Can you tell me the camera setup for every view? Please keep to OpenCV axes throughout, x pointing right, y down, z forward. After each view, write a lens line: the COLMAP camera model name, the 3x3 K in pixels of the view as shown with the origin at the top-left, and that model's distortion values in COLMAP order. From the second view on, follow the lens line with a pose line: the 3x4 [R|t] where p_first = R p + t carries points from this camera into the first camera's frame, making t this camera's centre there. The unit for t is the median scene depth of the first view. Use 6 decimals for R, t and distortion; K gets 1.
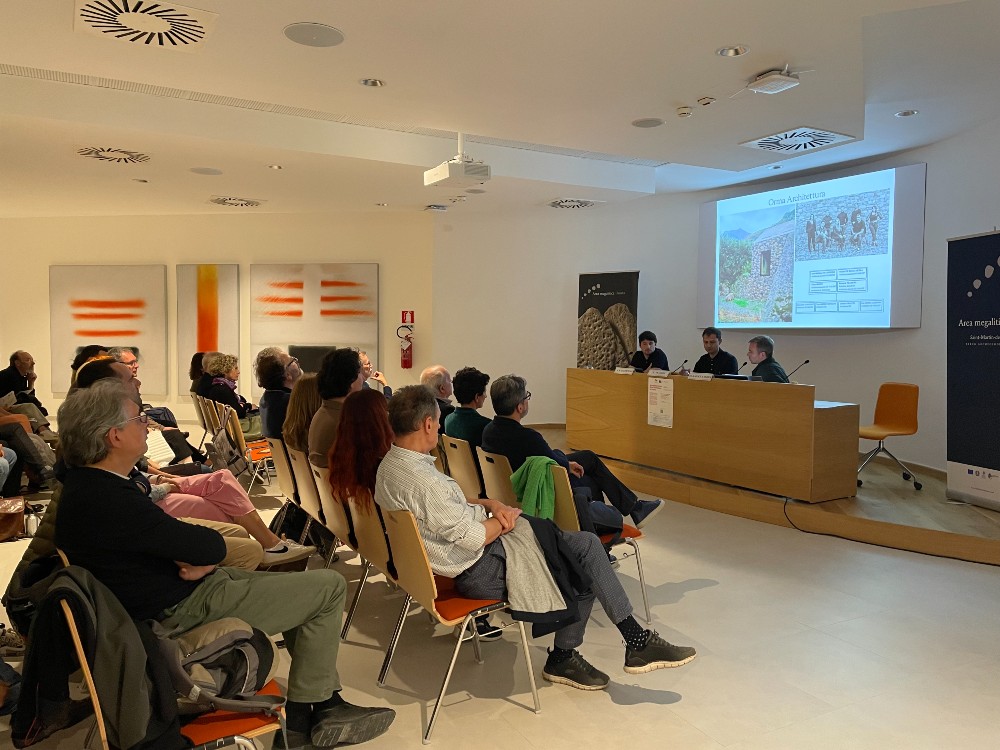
lens RADIAL K [[744.0, 0, 500.0], [0, 744.0, 375.0], [0, 0, 1]] dist [0.014107, -0.005111]
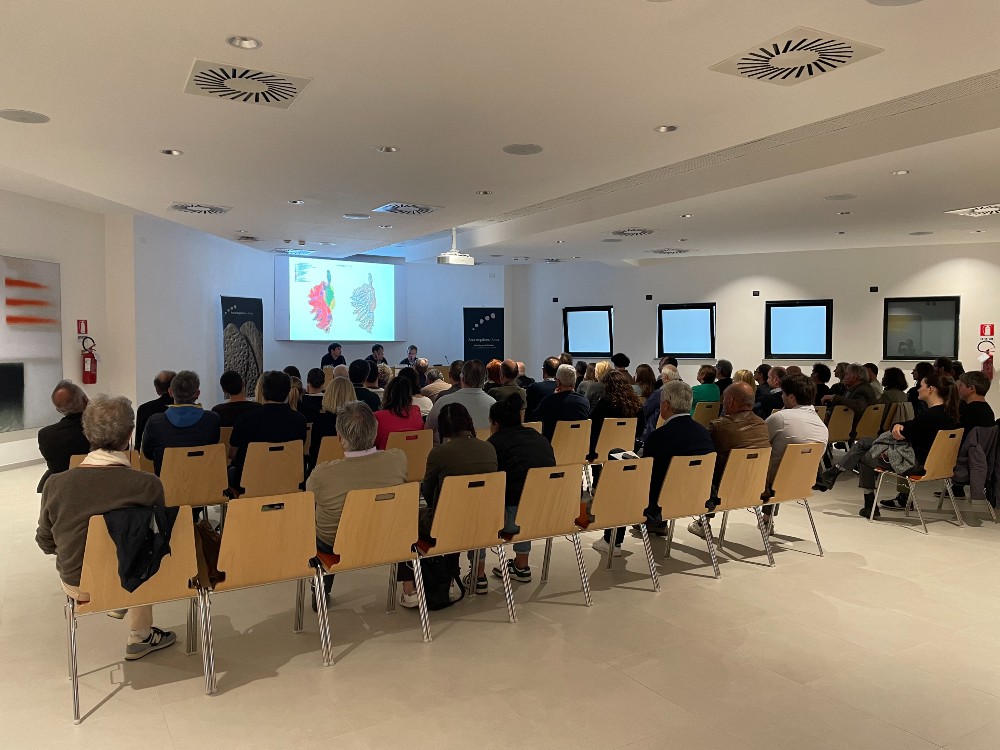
lens RADIAL K [[744.0, 0, 498.8], [0, 744.0, 375.0], [0, 0, 1]] dist [0.014107, -0.005111]
pose [[-0.042641, -0.052078, 0.997732, -1.174033], [0.049412, 0.997309, 0.054168, -0.049434], [-0.997868, 0.051609, -0.039953, 0.600267]]
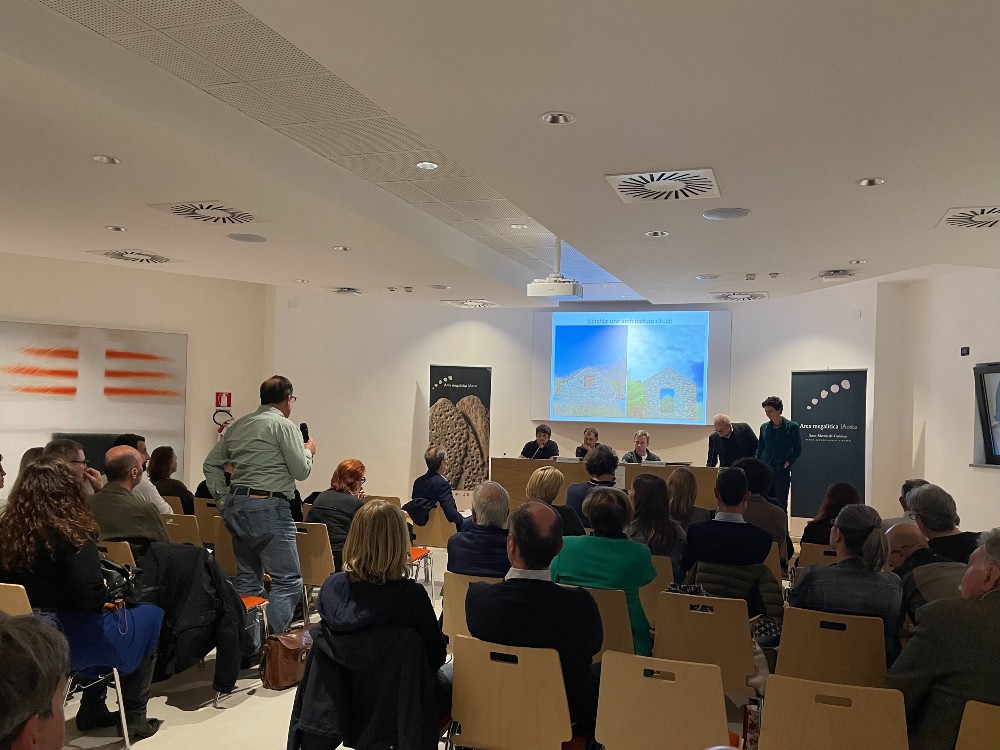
lens RADIAL K [[836.7, 0, 503.8], [0, 836.7, 375.2], [0, 0, 1]] dist [0.058222, 0.002927]
pose [[0.747388, 0.047082, 0.662717, -0.586506], [0.014910, 0.996046, -0.087579, -0.018543], [-0.664220, 0.075337, 0.743731, 0.069376]]
